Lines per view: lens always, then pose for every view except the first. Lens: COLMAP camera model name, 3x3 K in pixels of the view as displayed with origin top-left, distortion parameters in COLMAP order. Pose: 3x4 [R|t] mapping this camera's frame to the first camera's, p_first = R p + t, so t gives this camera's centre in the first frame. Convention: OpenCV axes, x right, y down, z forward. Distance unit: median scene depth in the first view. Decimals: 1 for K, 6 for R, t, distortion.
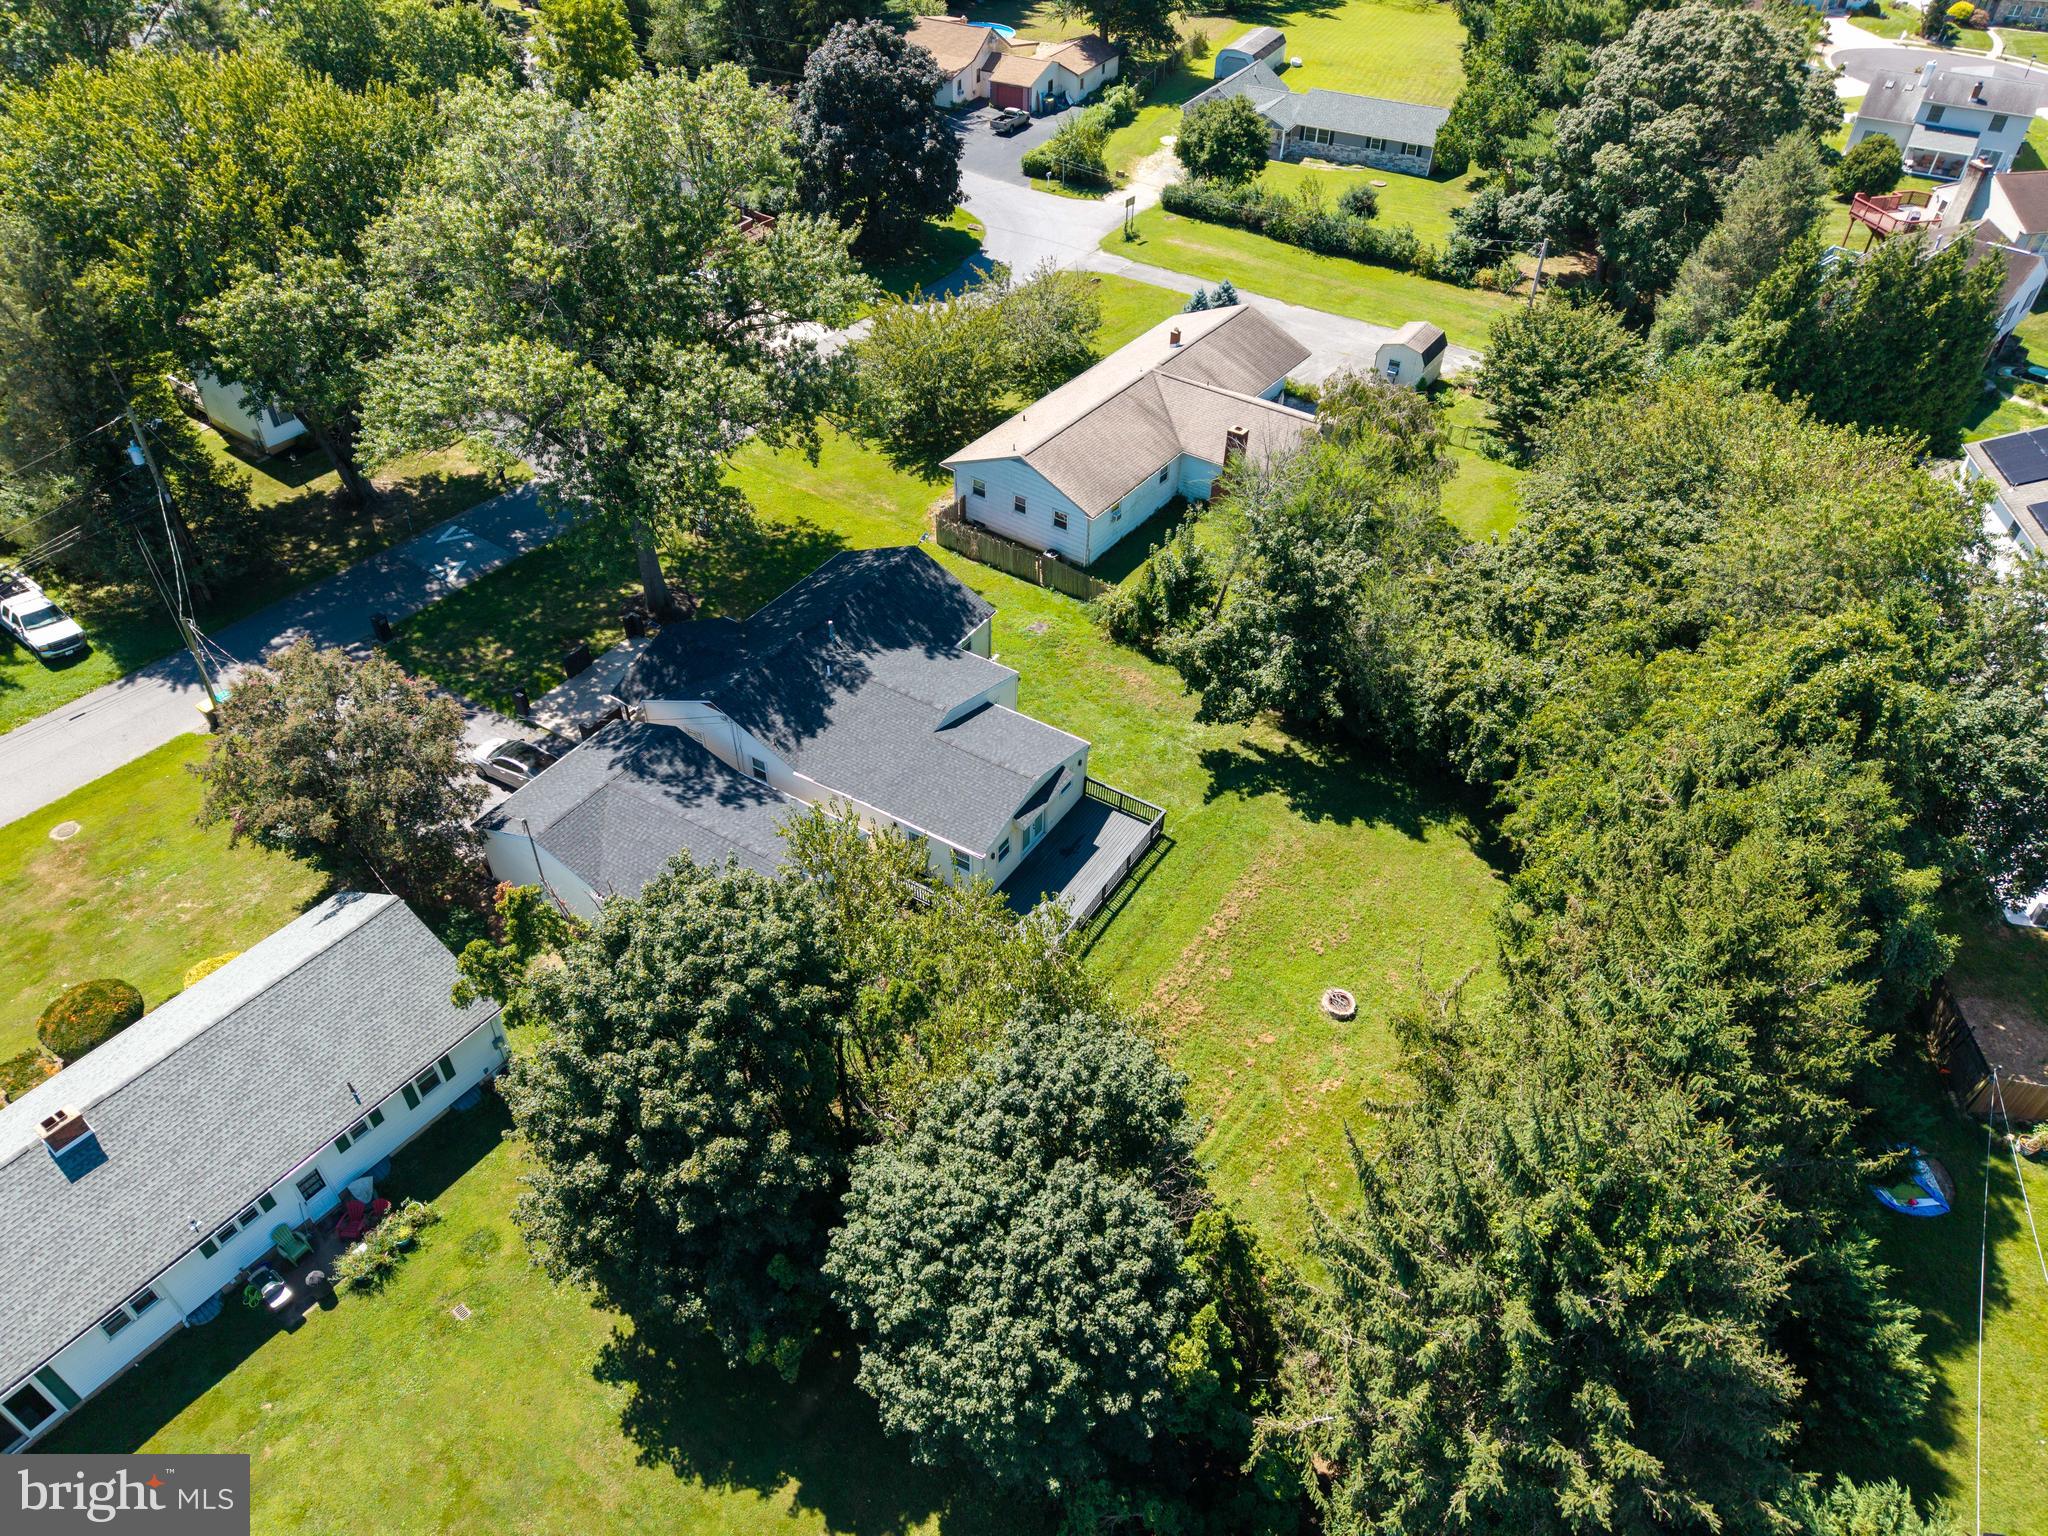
lens RADIAL K [[1384.7, 0, 1024.0], [0, 1384.7, 768.0], [0, 0, 1]] dist [0.004520, 0.002370]
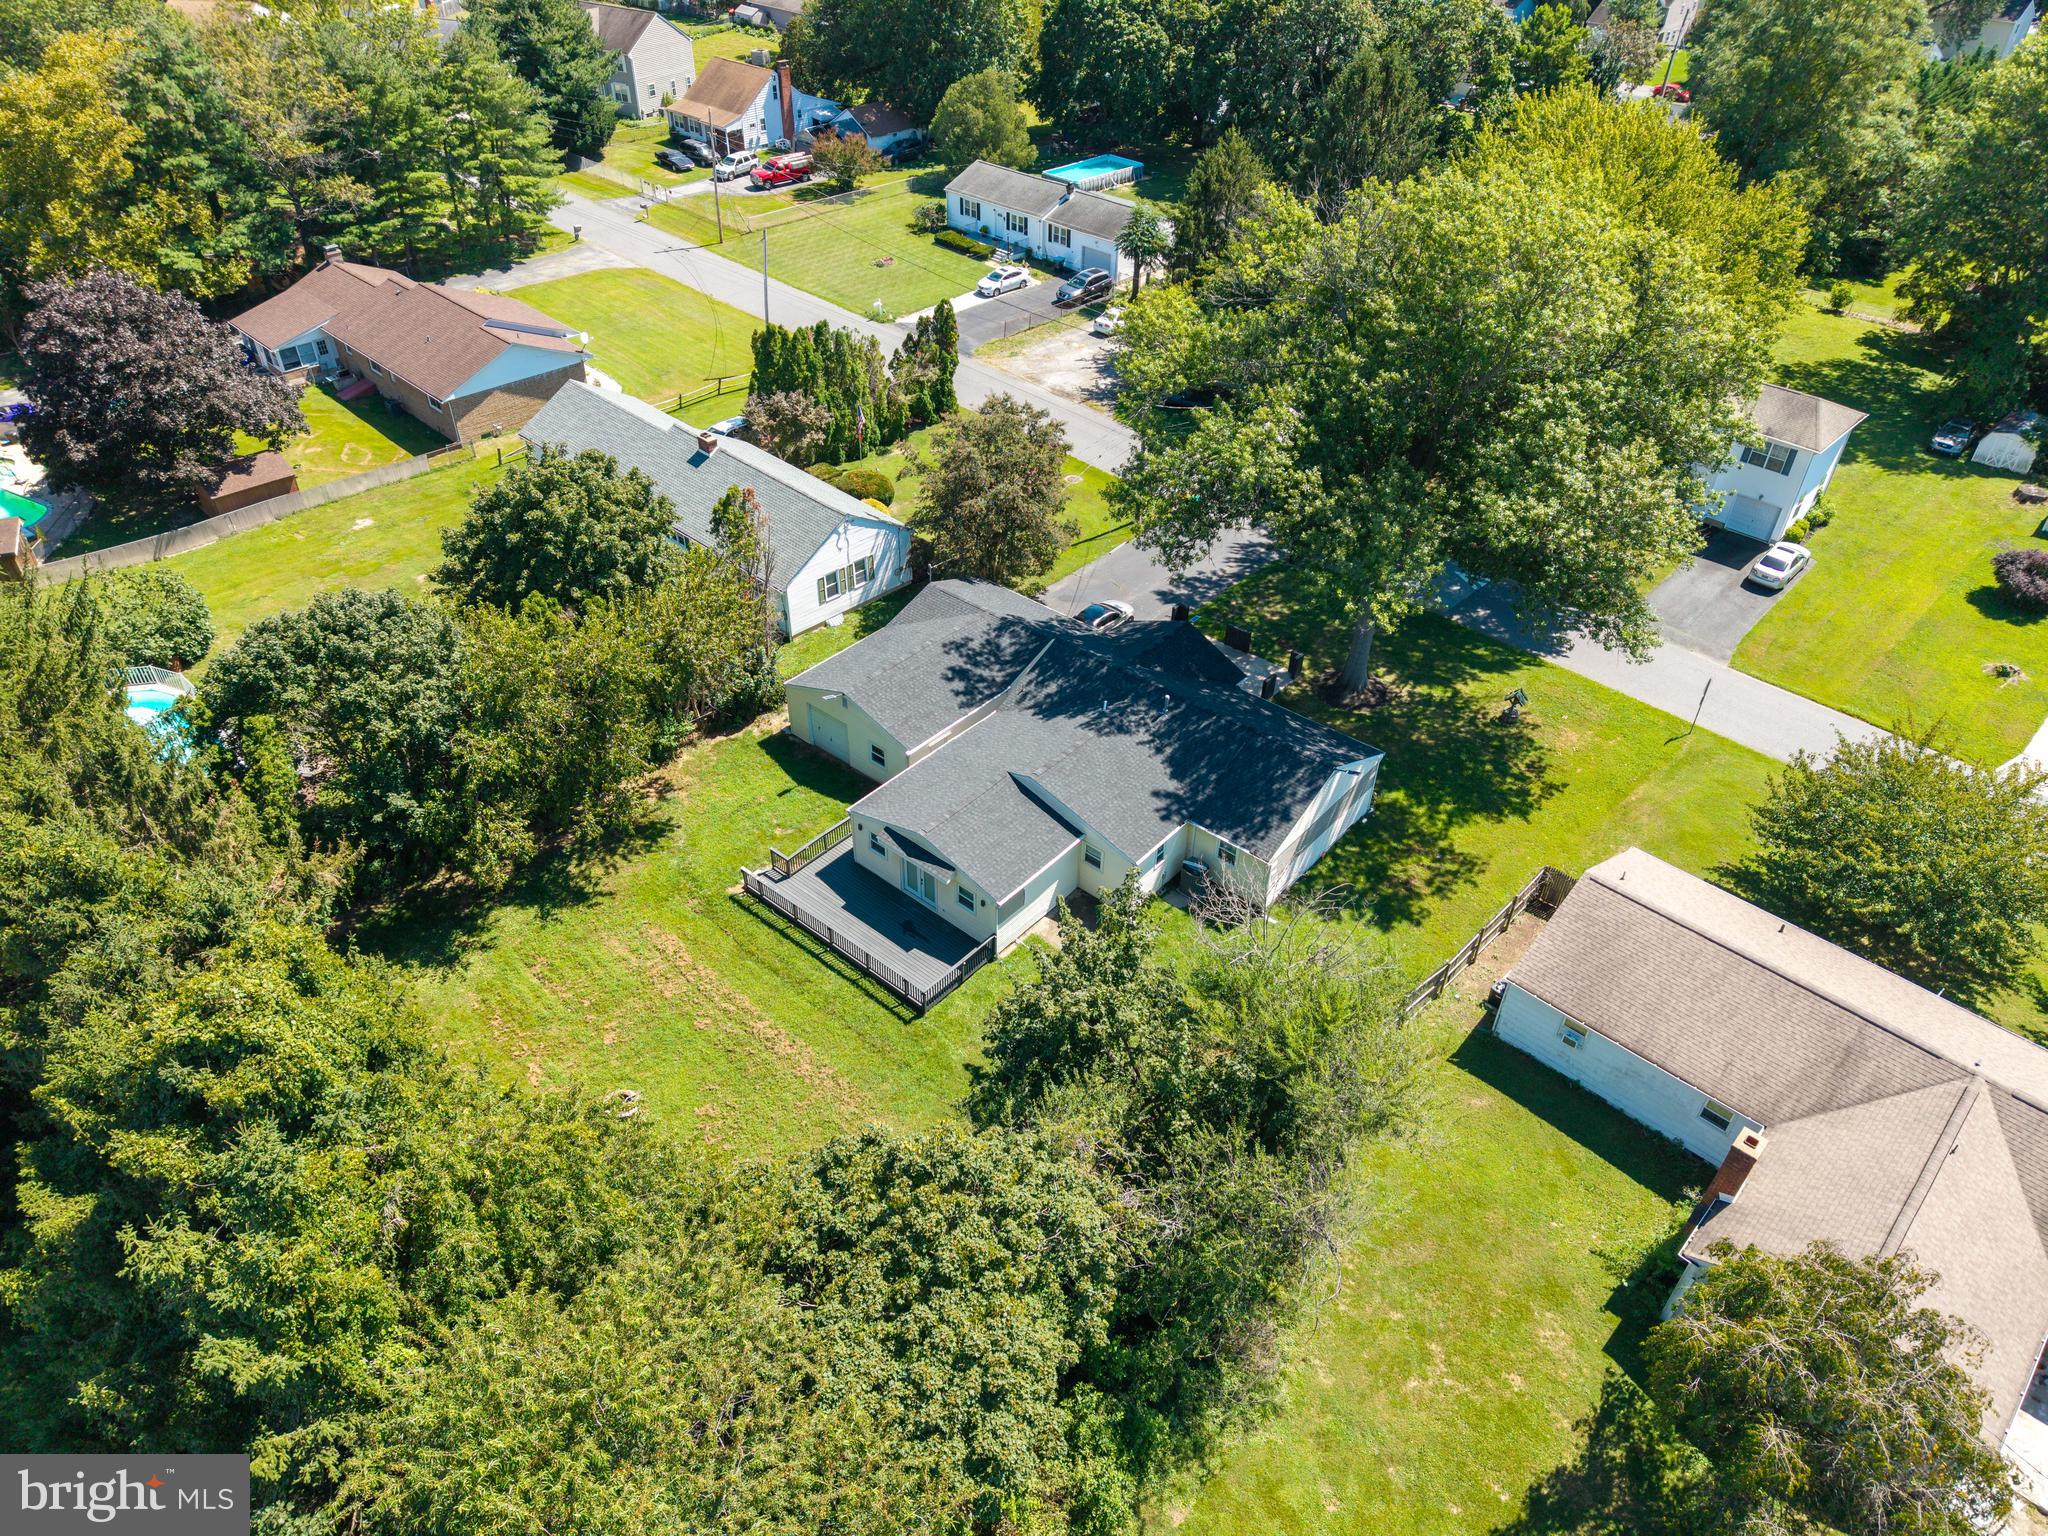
lens RADIAL K [[1384.7, 0, 1024.0], [0, 1384.7, 768.0], [0, 0, 1]] dist [0.004520, 0.002370]
pose [[-0.137215, 0.595932, -0.791225, 0.697784], [-0.665990, 0.535781, 0.519034, -0.536837], [0.733232, 0.598167, 0.323368, 0.677682]]
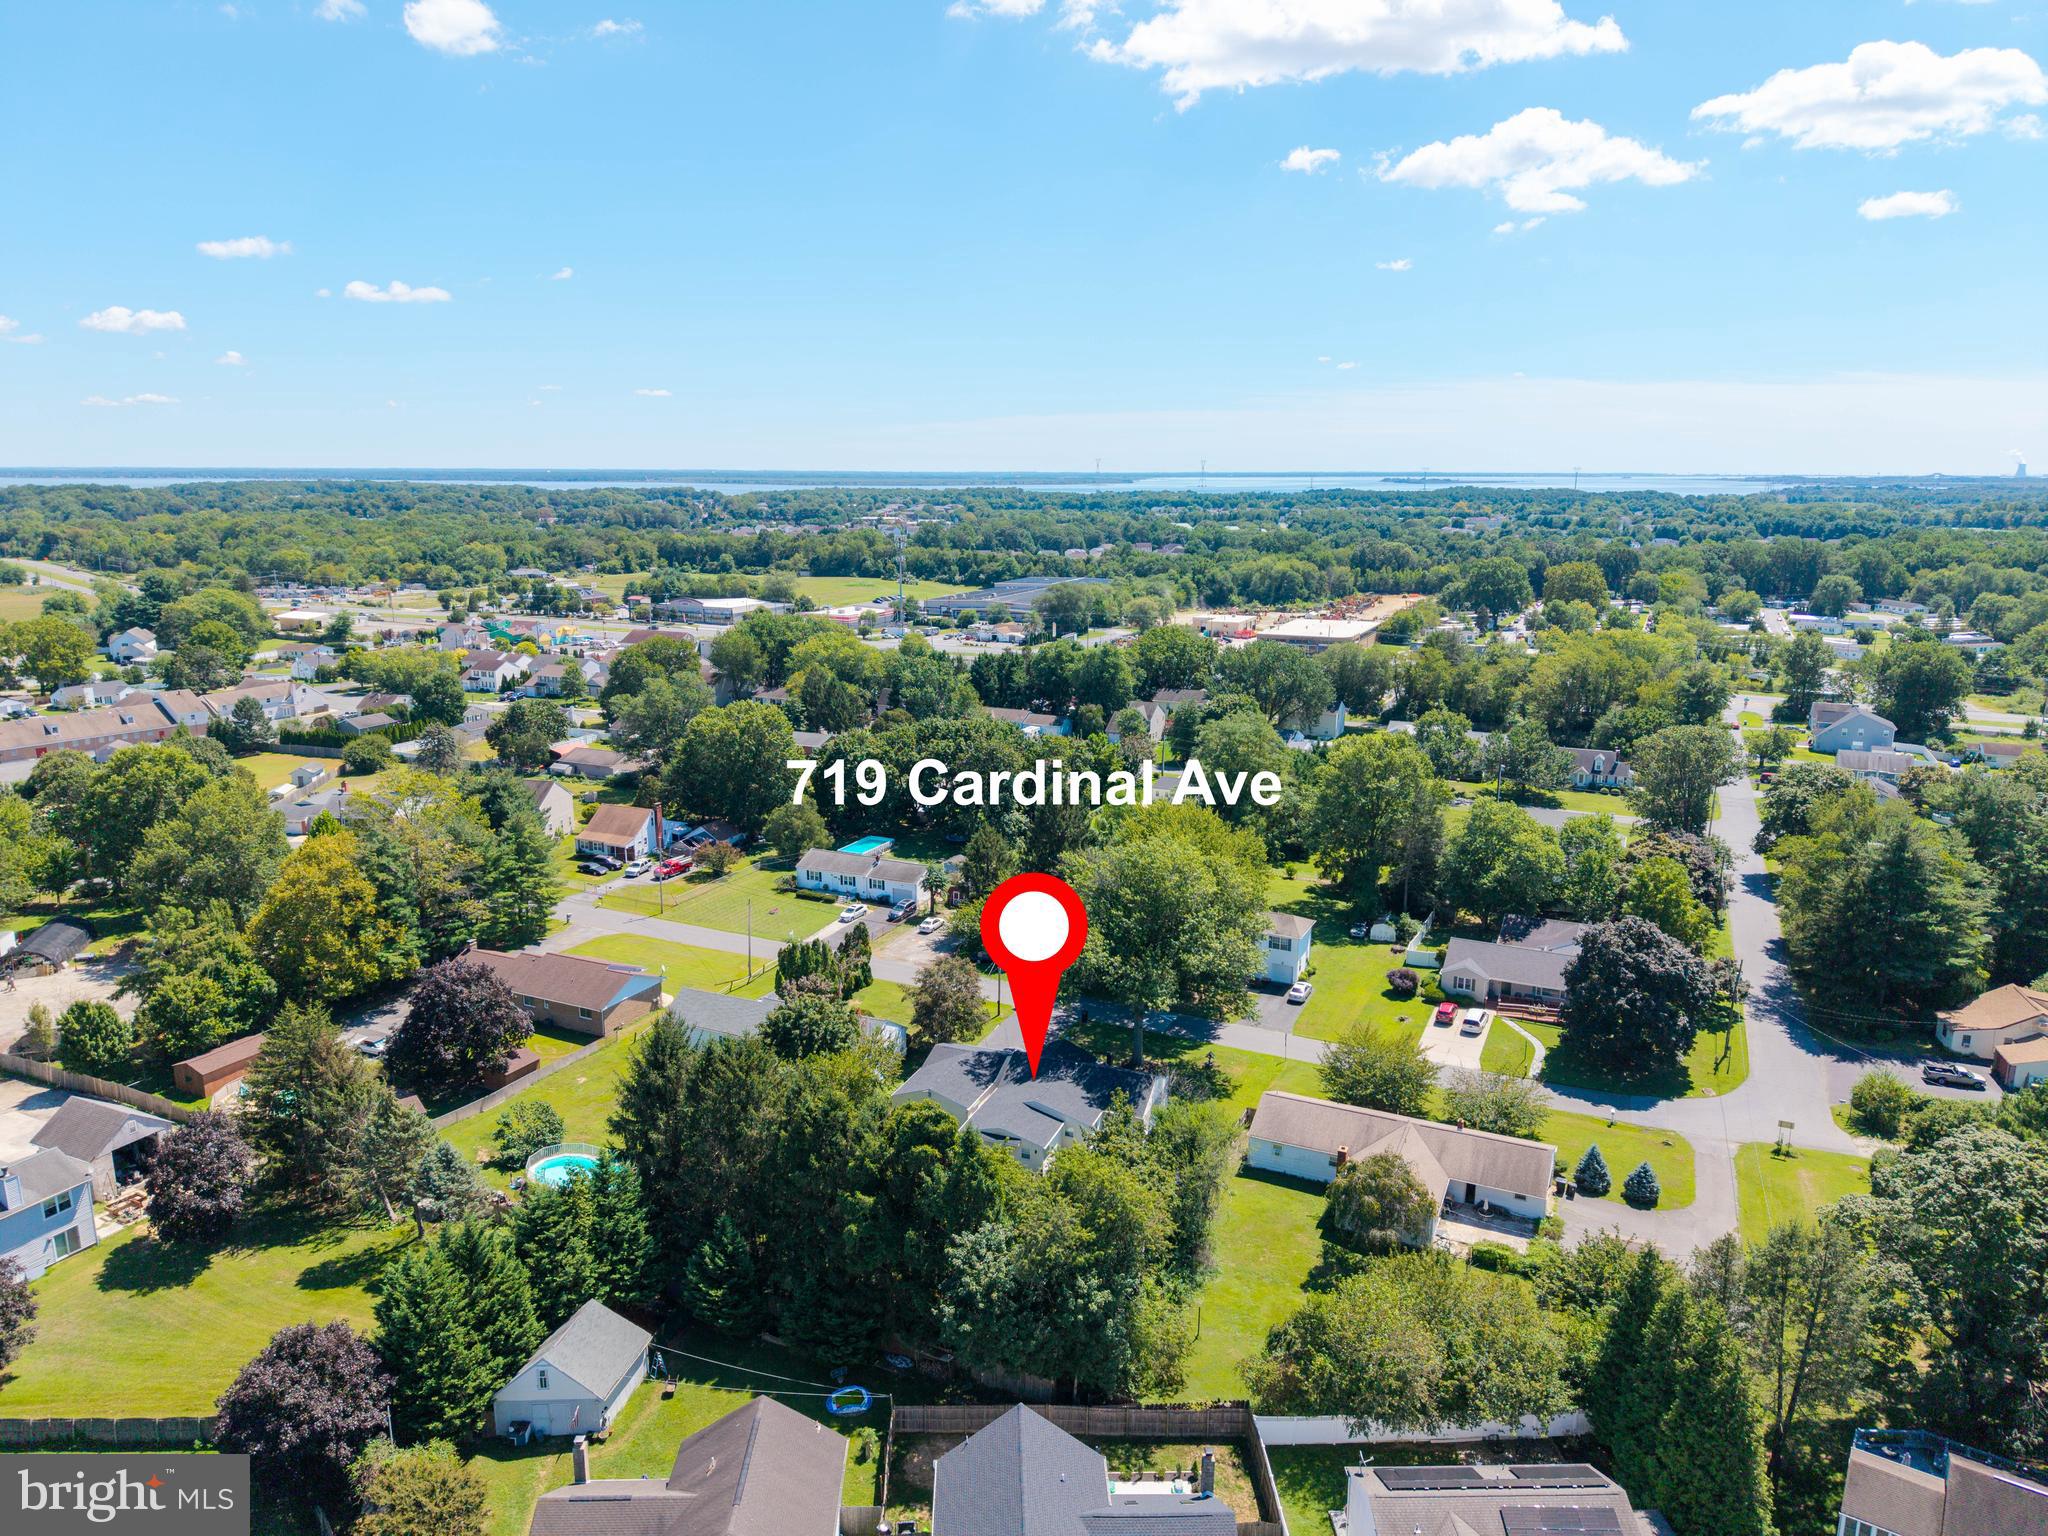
lens RADIAL K [[1411.7, 0, 992.9], [0, 1411.7, 772.8], [0, 0, 1]] dist [0.134431, 0.000409]
pose [[0.177457, 0.202401, -0.963090, 2.027908], [-0.645803, 0.762390, 0.041228, -0.488315], [0.742595, 0.614650, 0.266003, 0.013320]]
